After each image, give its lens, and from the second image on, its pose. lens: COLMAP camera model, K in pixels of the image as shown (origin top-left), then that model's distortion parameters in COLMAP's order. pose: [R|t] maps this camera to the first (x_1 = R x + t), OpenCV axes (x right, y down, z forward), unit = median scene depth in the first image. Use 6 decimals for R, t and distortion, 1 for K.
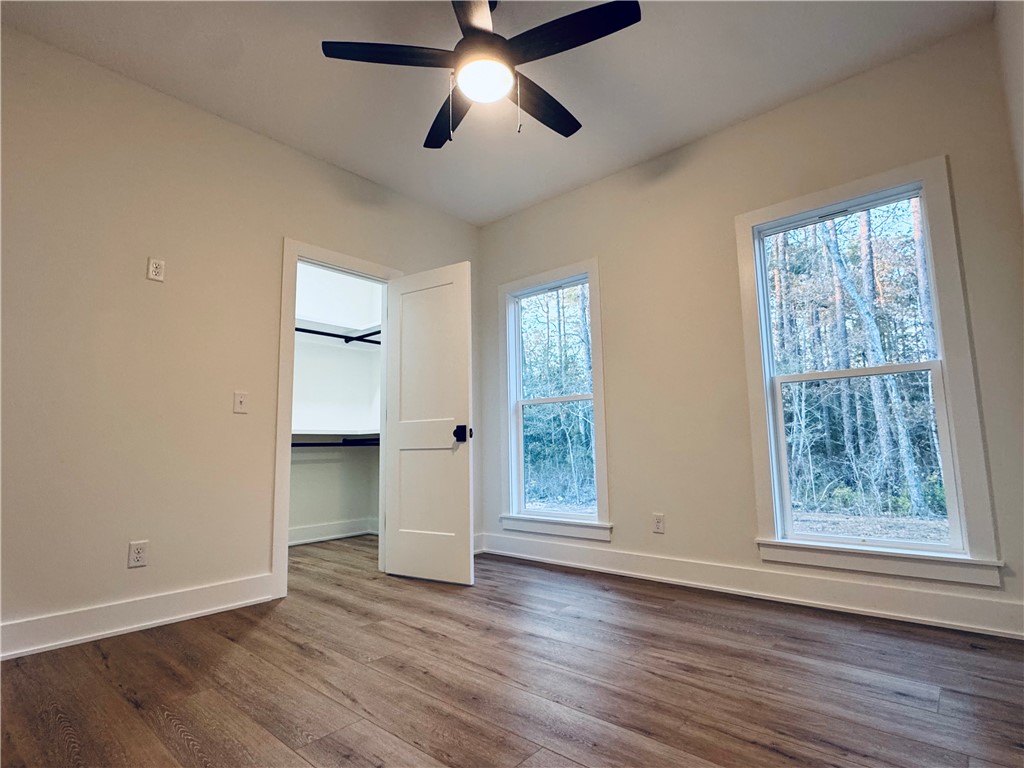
lens RADIAL K [[523.3, 0, 512.4], [0, 523.3, 383.6], [0, 0, 1]] dist [-0.004487, -0.000438]
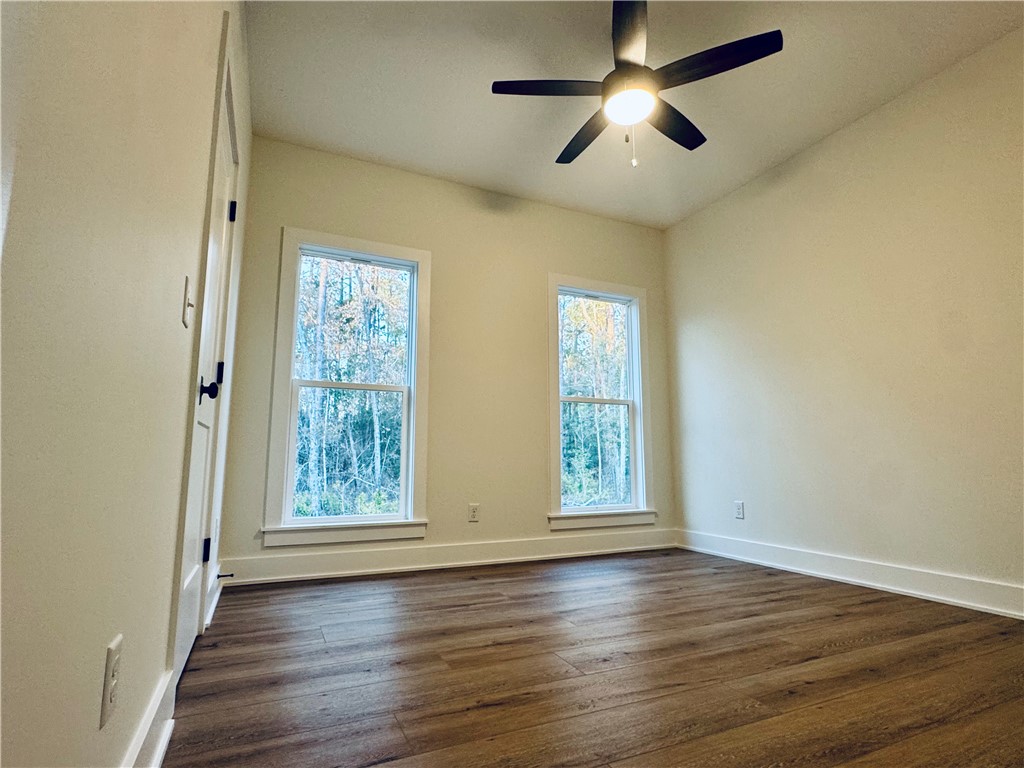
lens RADIAL K [[523.3, 0, 511.0], [0, 523.3, 384.3], [0, 0, 1]] dist [-0.004487, -0.000438]
pose [[0.399466, 0.149226, 0.904521, -0.937414], [-0.120598, 0.986642, -0.109514, 0.143289], [-0.908781, -0.065337, 0.412126, 0.633156]]
